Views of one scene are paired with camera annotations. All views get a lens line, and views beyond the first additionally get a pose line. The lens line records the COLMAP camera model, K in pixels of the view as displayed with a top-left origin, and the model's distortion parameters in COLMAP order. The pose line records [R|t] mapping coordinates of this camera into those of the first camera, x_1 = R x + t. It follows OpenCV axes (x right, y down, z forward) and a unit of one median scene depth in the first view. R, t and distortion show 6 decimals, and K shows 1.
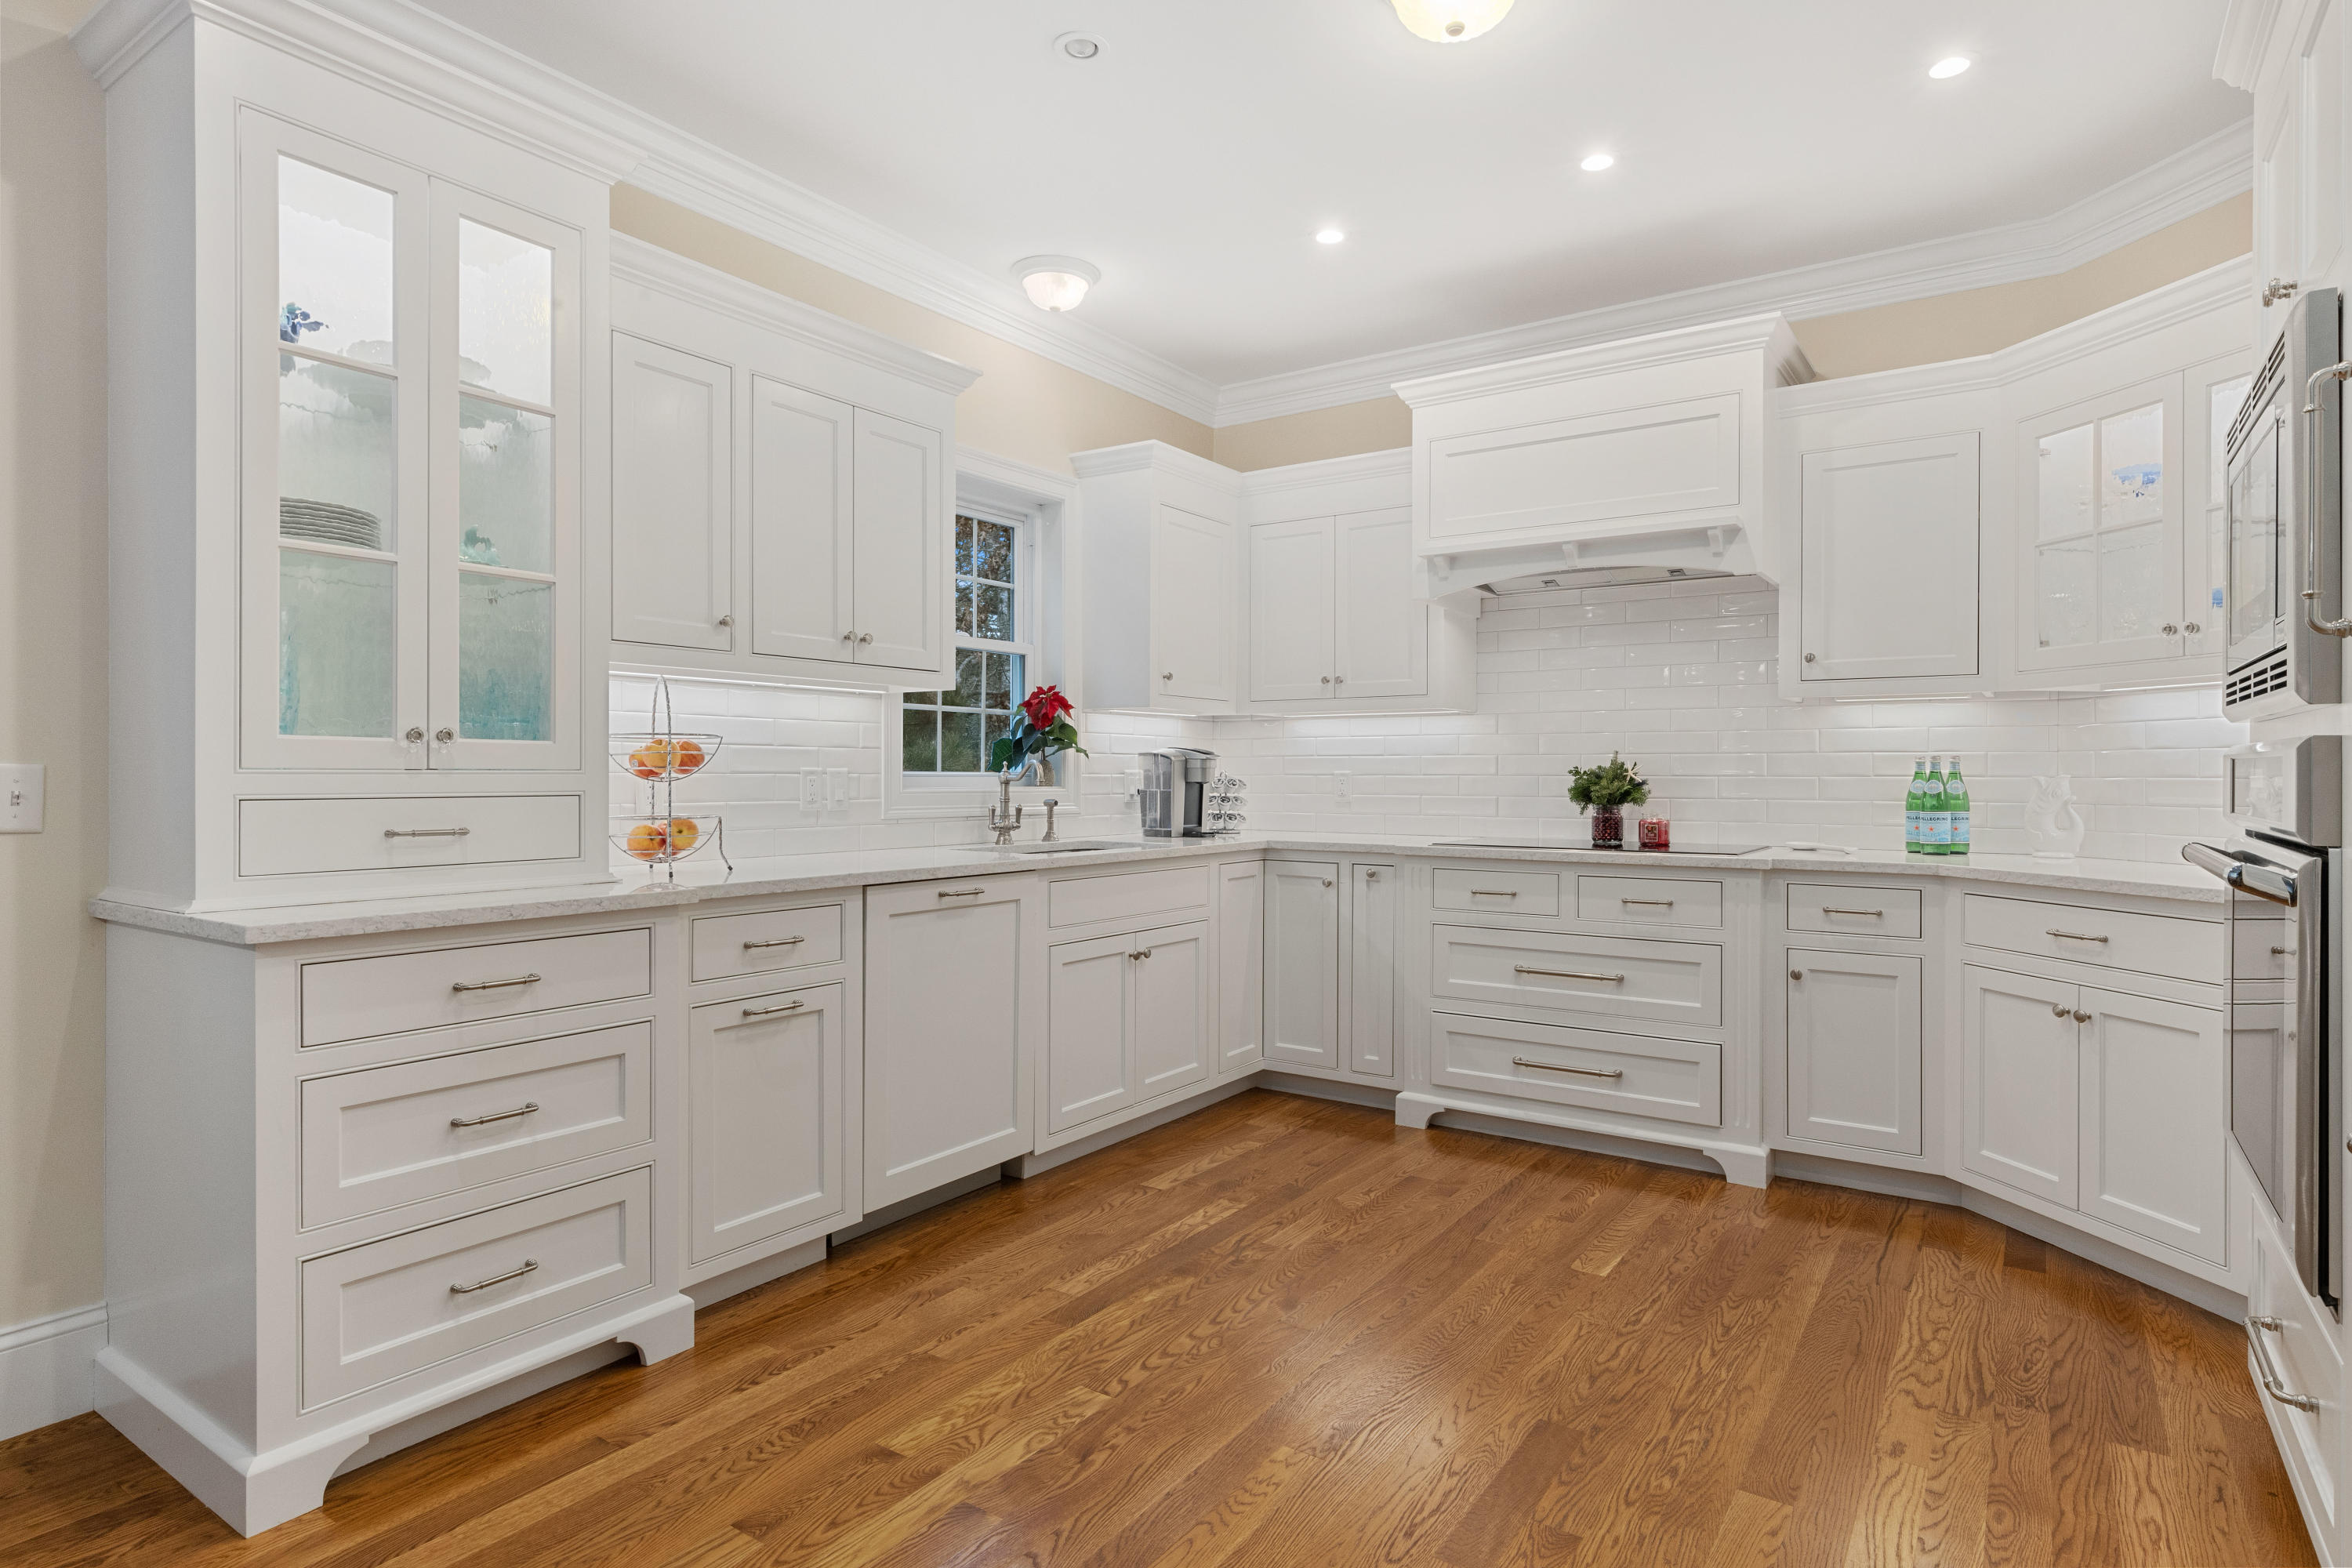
lens RADIAL K [[1294.5, 0, 1182.0], [0, 1294.5, 773.2], [0, 0, 1]] dist [-0.003447, -0.002636]
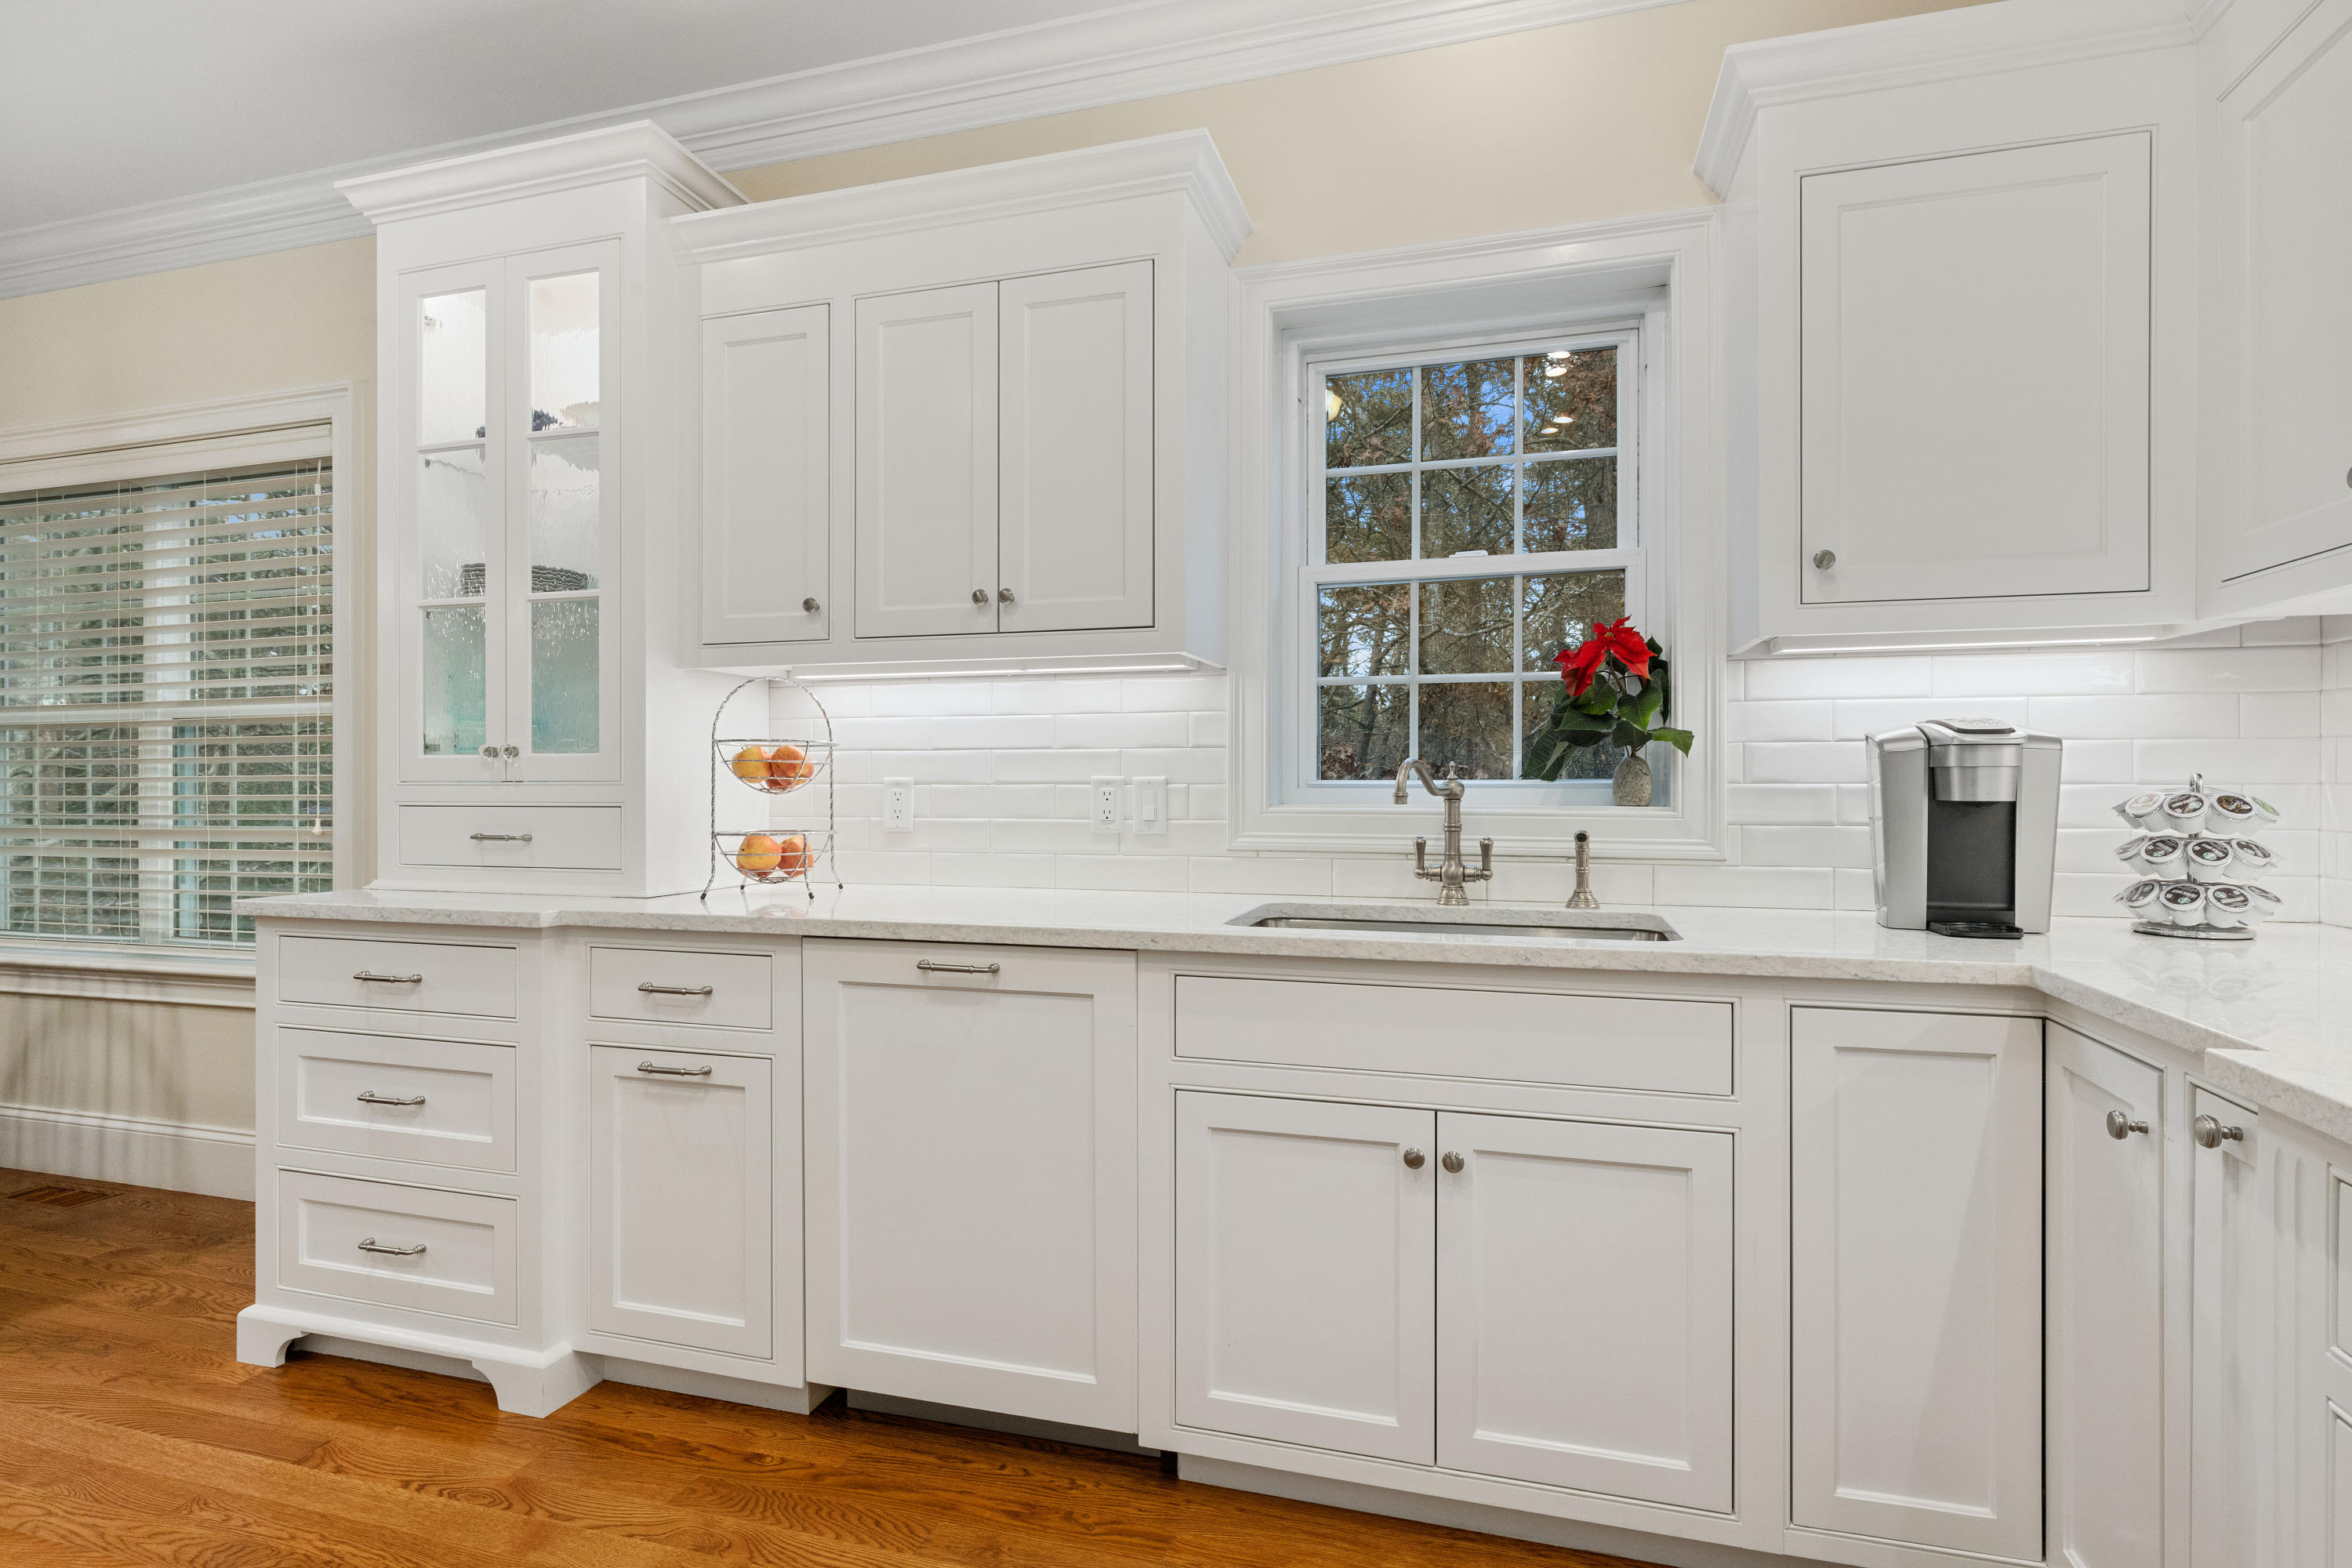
lens RADIAL K [[1151.5, 0, 1164.9], [0, 1151.5, 786.7], [0, 0, 1]] dist [-0.001812, -0.000703]
pose [[0.292597, -0.000210, -0.956236, 0.402148], [0.003076, 0.999995, 0.000722, 0.001863], [0.956231, -0.003152, 0.292596, 0.915351]]
